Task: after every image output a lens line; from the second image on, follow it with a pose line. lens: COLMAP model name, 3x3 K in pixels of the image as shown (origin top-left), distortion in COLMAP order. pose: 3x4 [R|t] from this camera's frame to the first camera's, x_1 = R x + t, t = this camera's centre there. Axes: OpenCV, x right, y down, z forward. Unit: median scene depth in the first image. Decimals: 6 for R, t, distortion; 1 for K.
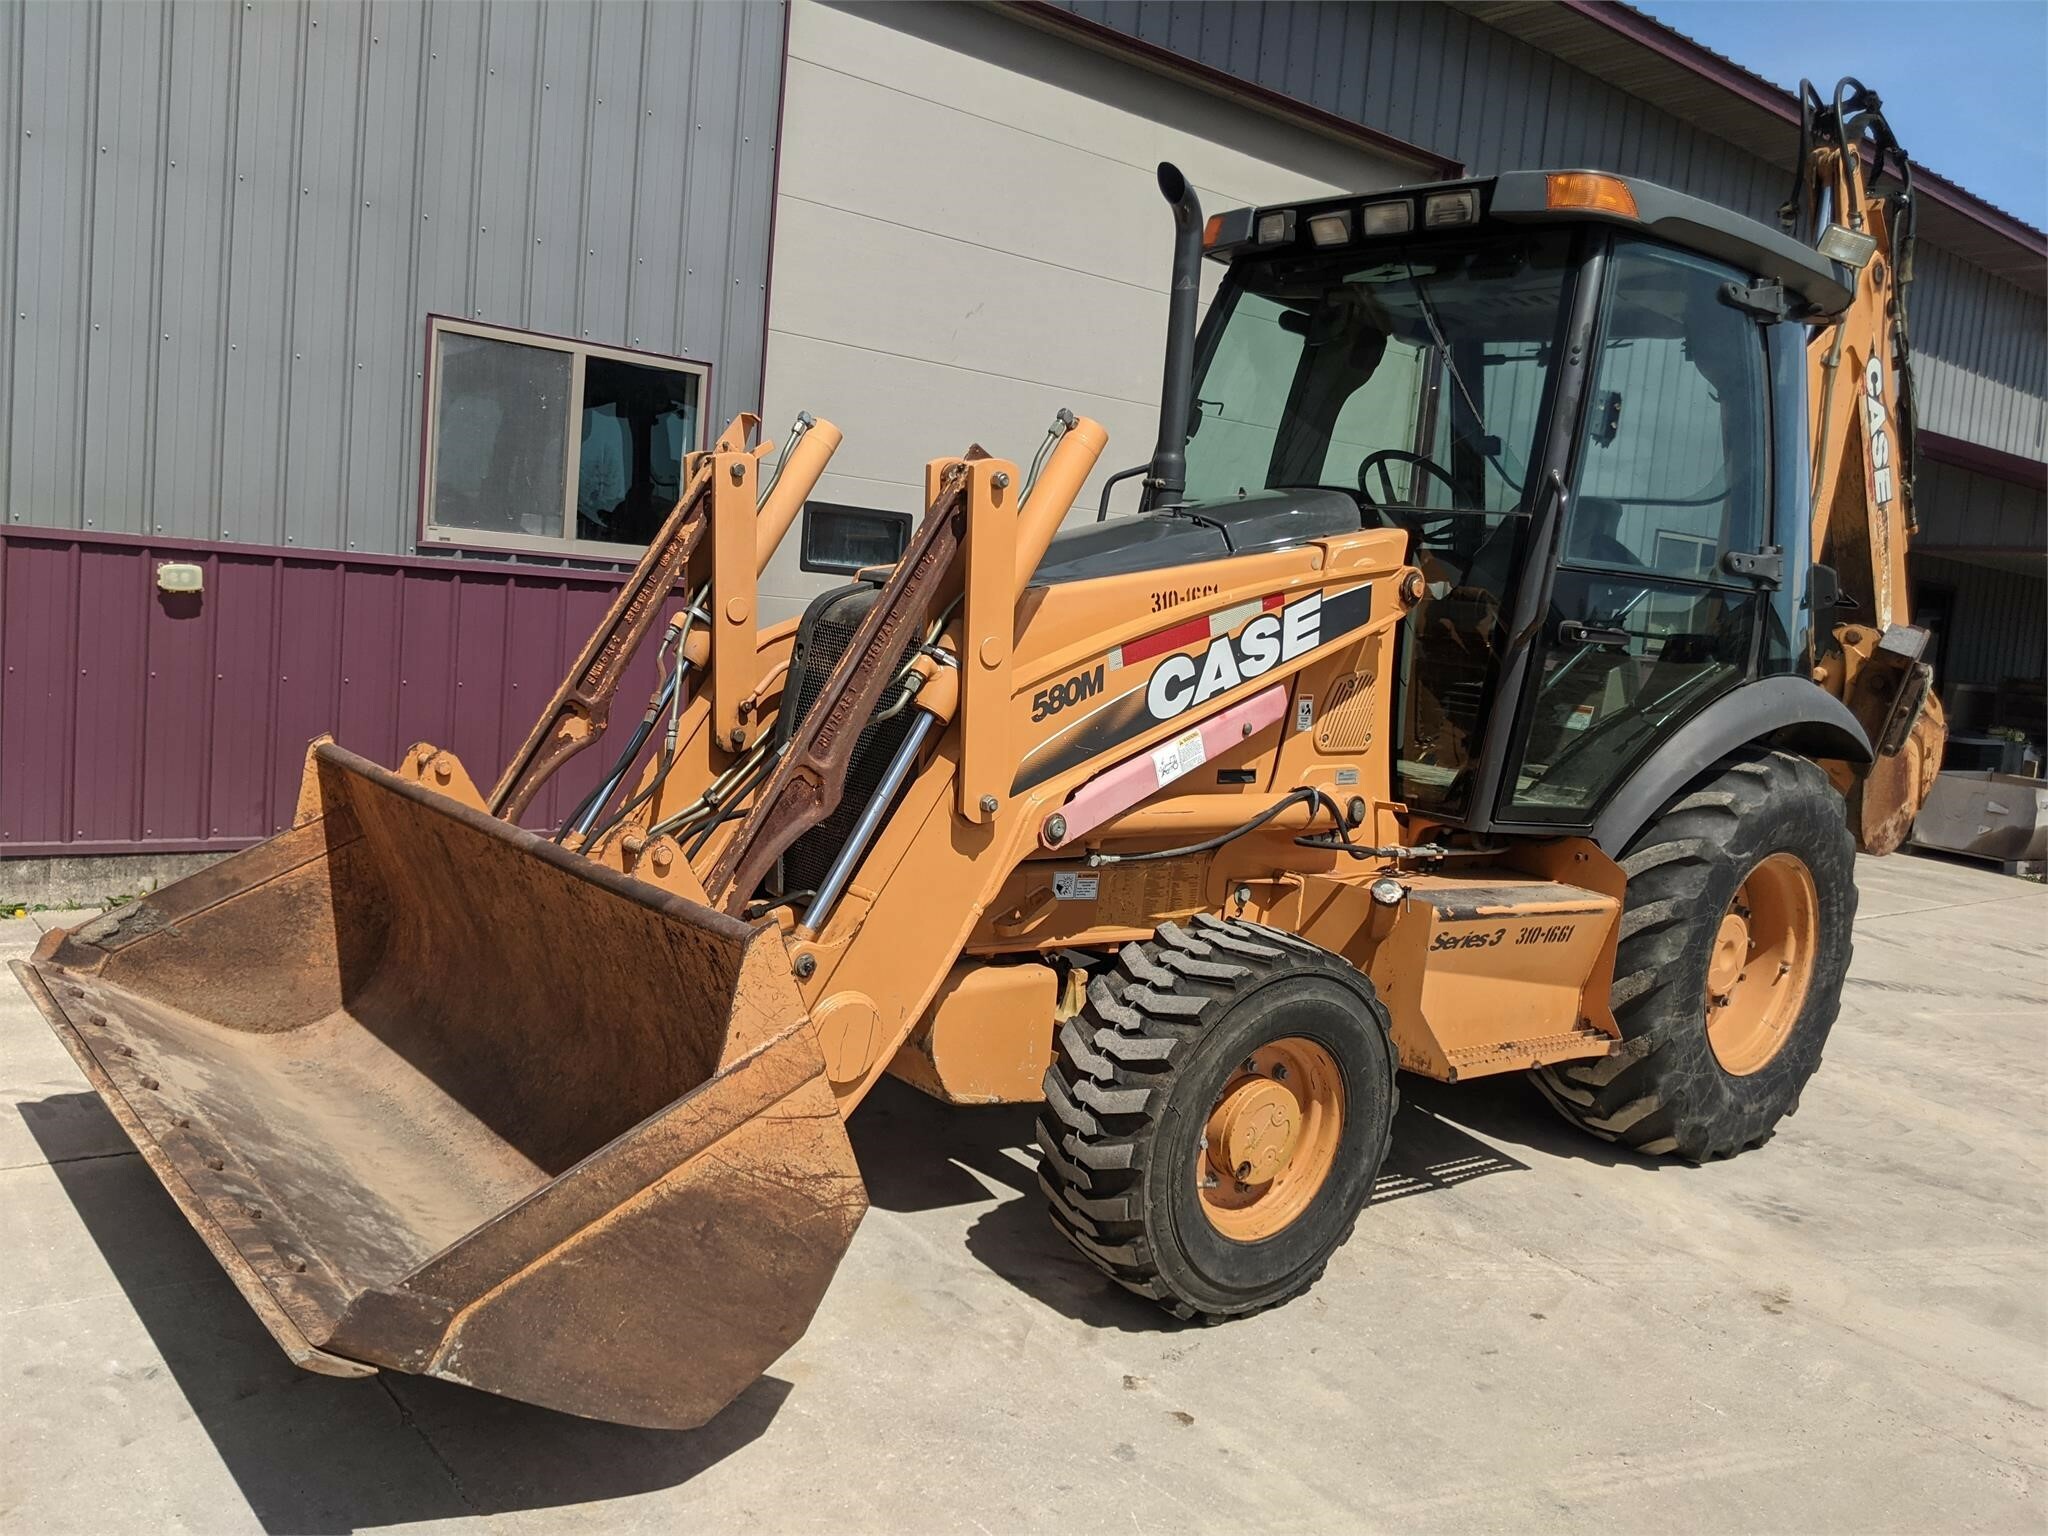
lens RADIAL K [[1688.8, 0, 1024.0], [0, 1688.8, 768.0], [0, 0, 1]] dist [-0.009609, -0.008949]
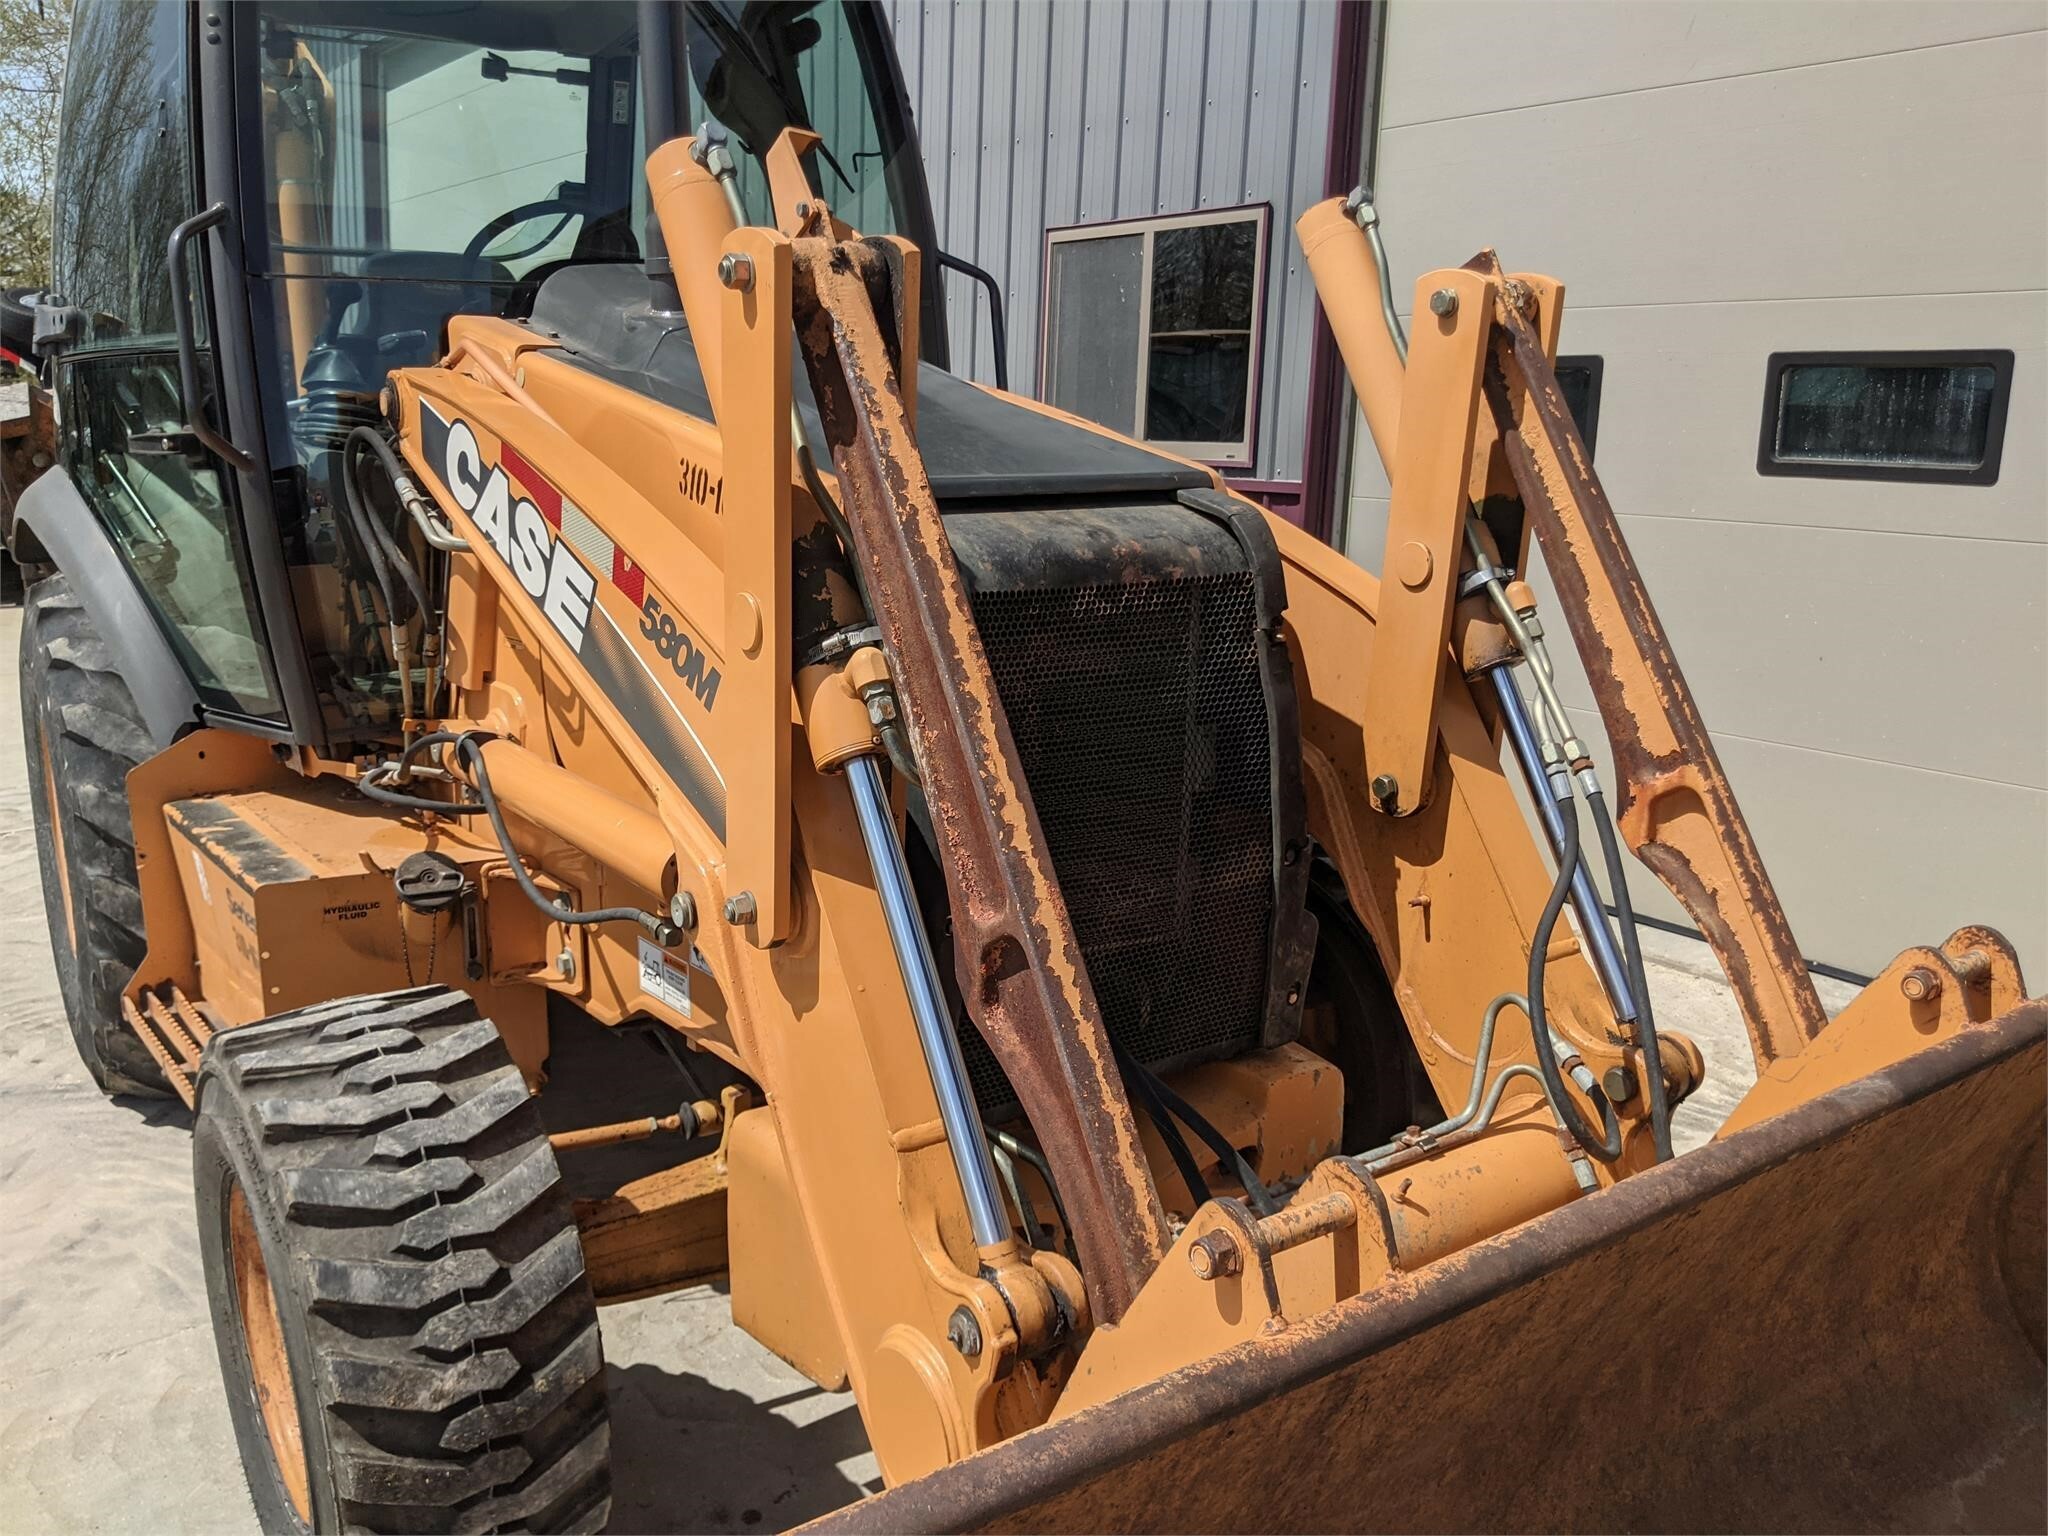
lens RADIAL K [[1651.7, 0, 976.0], [0, 1651.7, 771.4], [0, 0, 1]] dist [0.030681, -0.083871]
pose [[-0.050489, 0.119535, -0.991545, 0.786024], [-0.136120, 0.982724, 0.125402, -0.068720], [0.989405, 0.141301, -0.033345, 1.156506]]
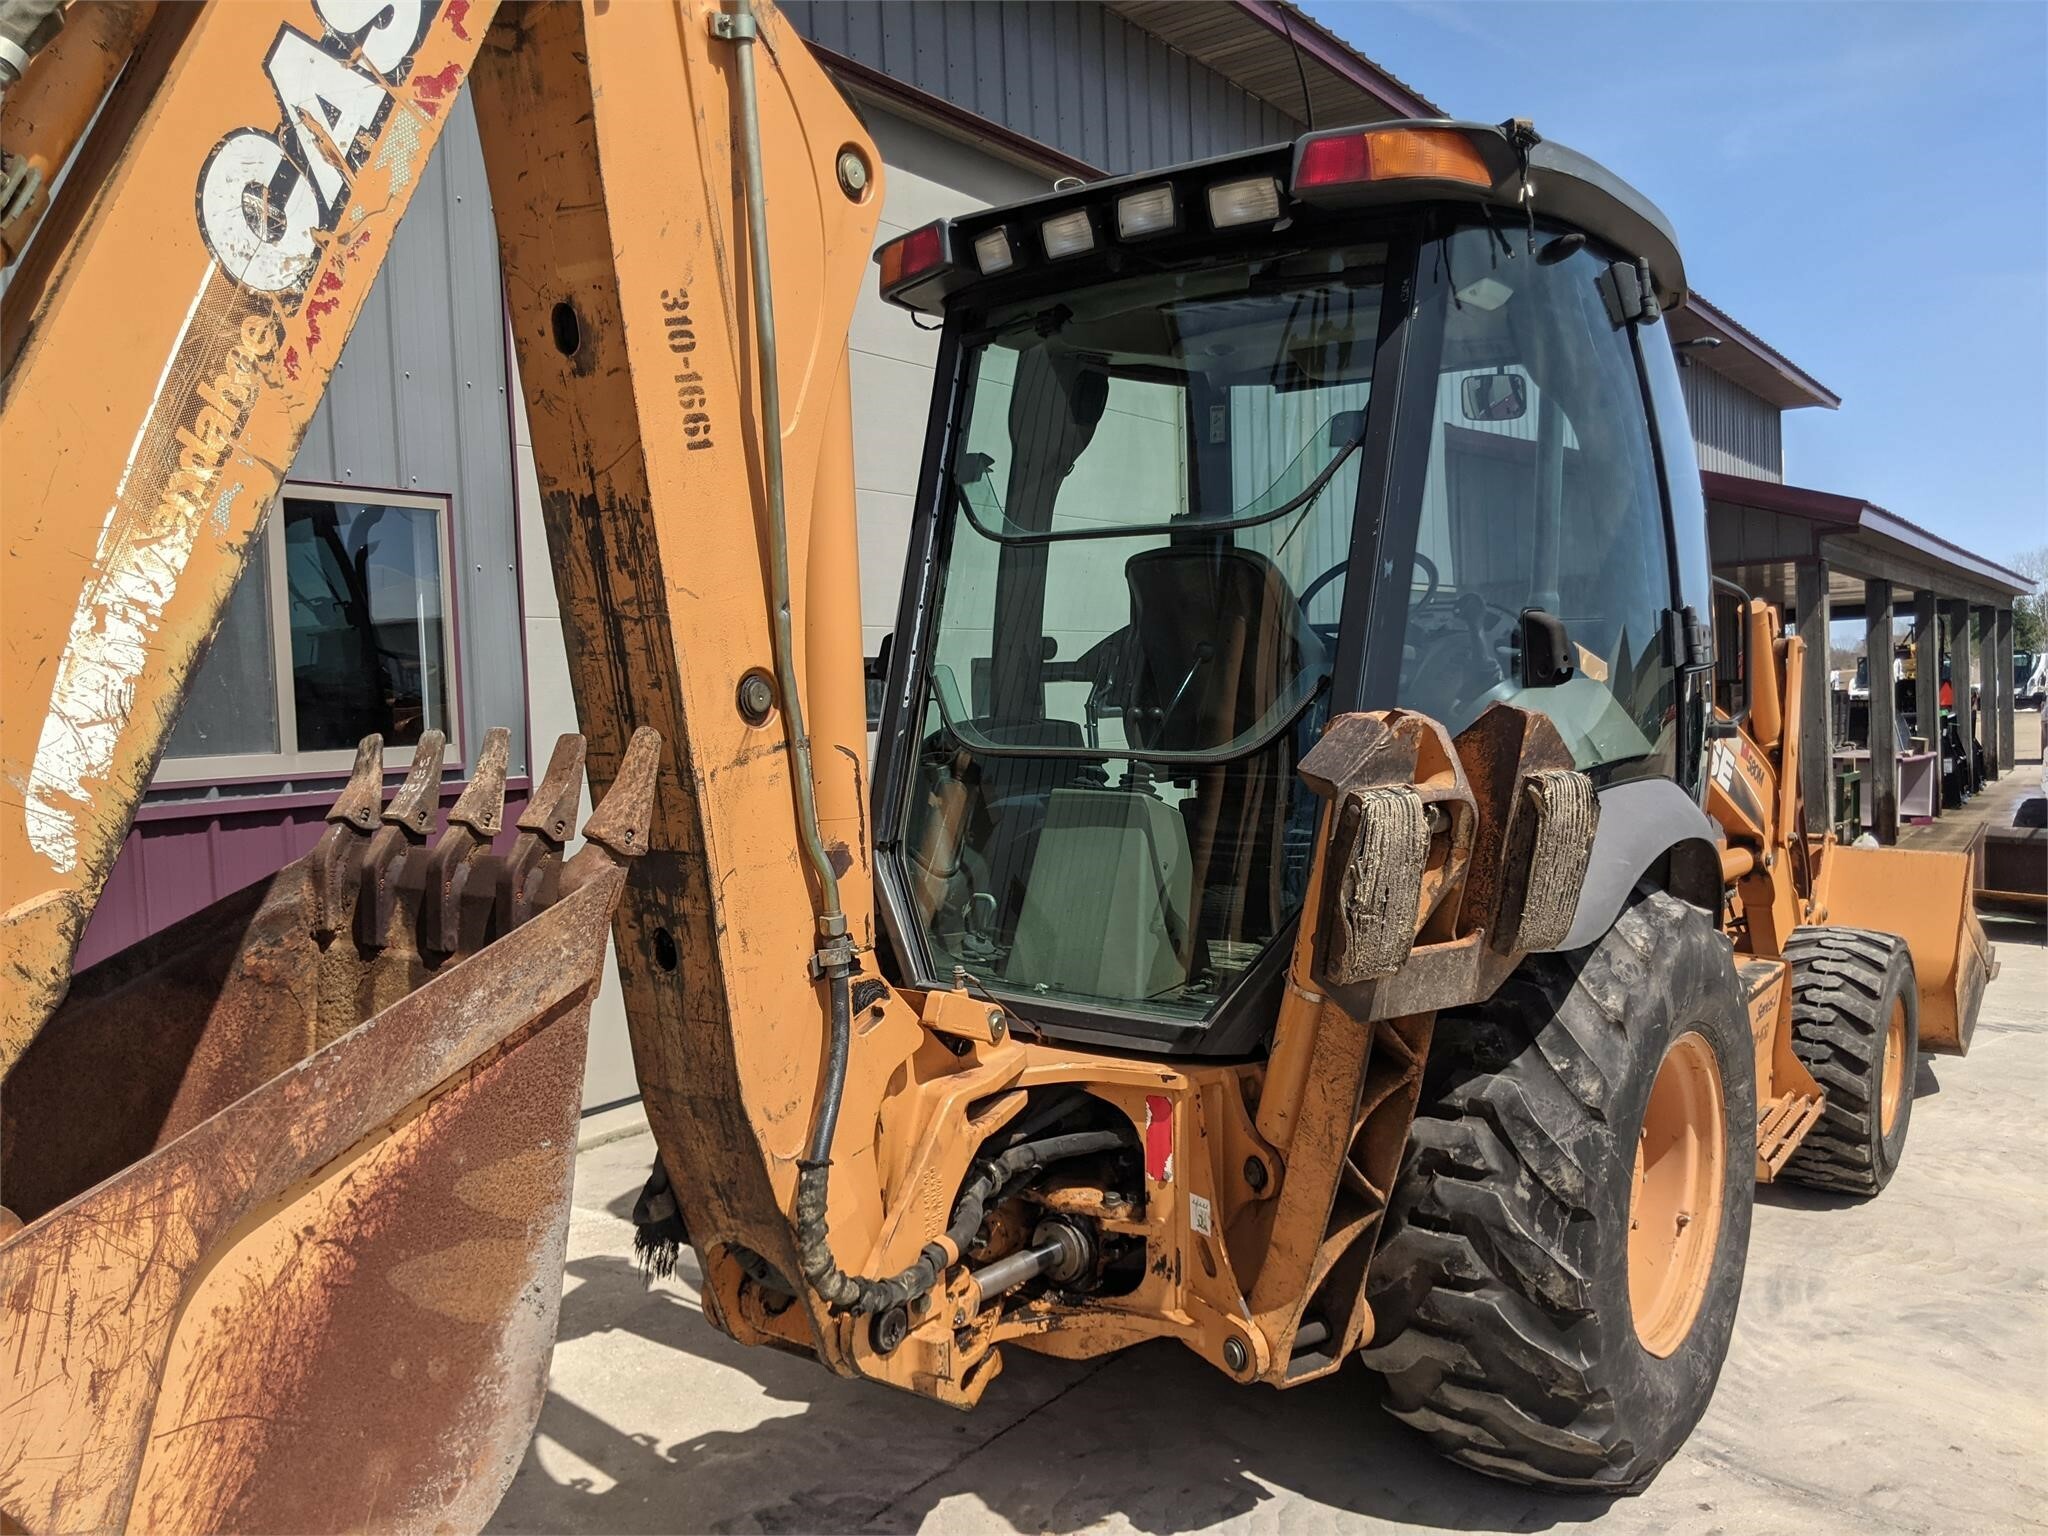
lens RADIAL K [[1677.6, 0, 1072.0], [0, 1677.6, 786.2], [0, 0, 1]] dist [-0.018278, -0.006391]
pose [[0.952154, -0.133268, 0.275032, -0.179597], [0.143458, 0.989507, -0.017181, -0.073930], [-0.269856, 0.055814, 0.961282, 0.273620]]
